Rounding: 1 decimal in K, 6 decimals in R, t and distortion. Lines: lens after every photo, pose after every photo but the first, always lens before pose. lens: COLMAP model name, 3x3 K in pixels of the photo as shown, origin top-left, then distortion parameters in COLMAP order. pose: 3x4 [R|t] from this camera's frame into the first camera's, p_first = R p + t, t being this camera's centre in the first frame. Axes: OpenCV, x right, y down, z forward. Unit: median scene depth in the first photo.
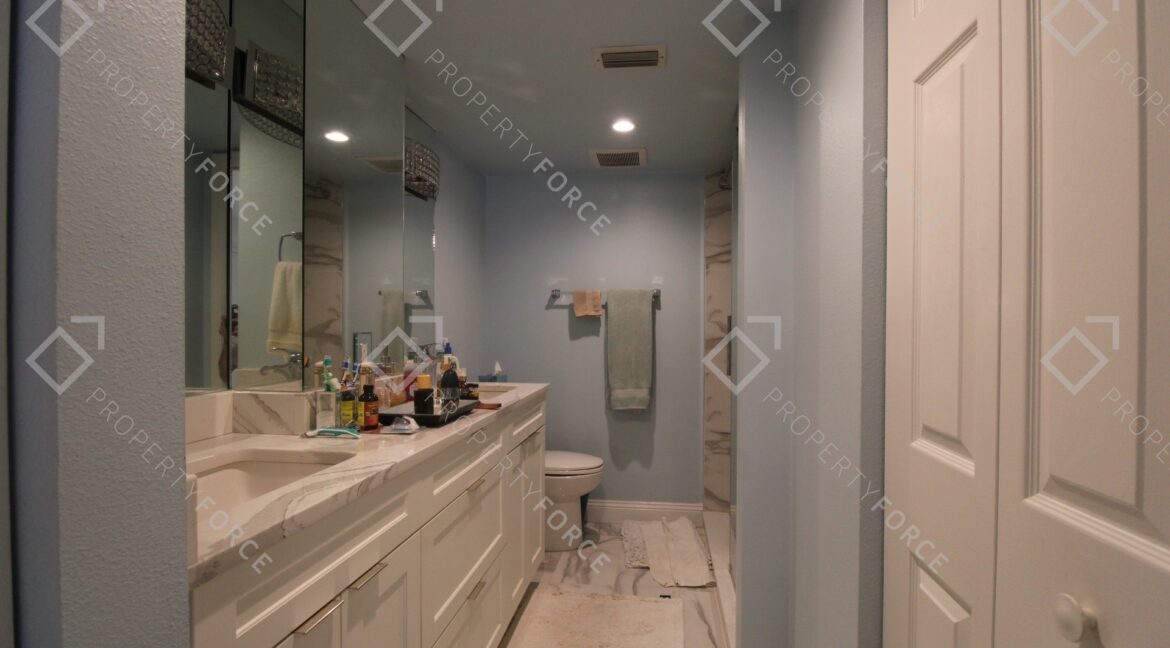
lens RADIAL K [[550.5, 0, 597.5], [0, 550.5, 328.9], [0, 0, 1]] dist [0.001313, -0.015816]
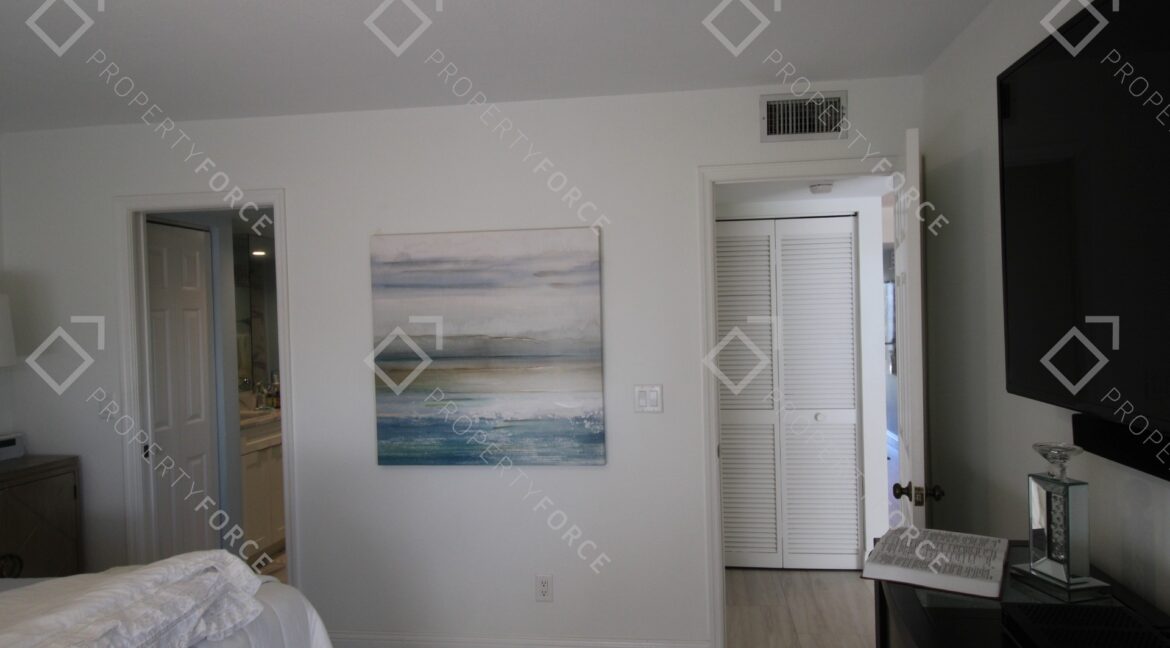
lens RADIAL K [[741.2, 0, 597.3], [0, 741.2, 327.7], [0, 0, 1]] dist [0.005145, -0.001143]
pose [[0.999449, -0.032197, -0.008084, 0.663083], [0.032301, 0.999392, 0.013089, -0.114787], [0.007657, -0.013343, 0.999882, -1.458531]]
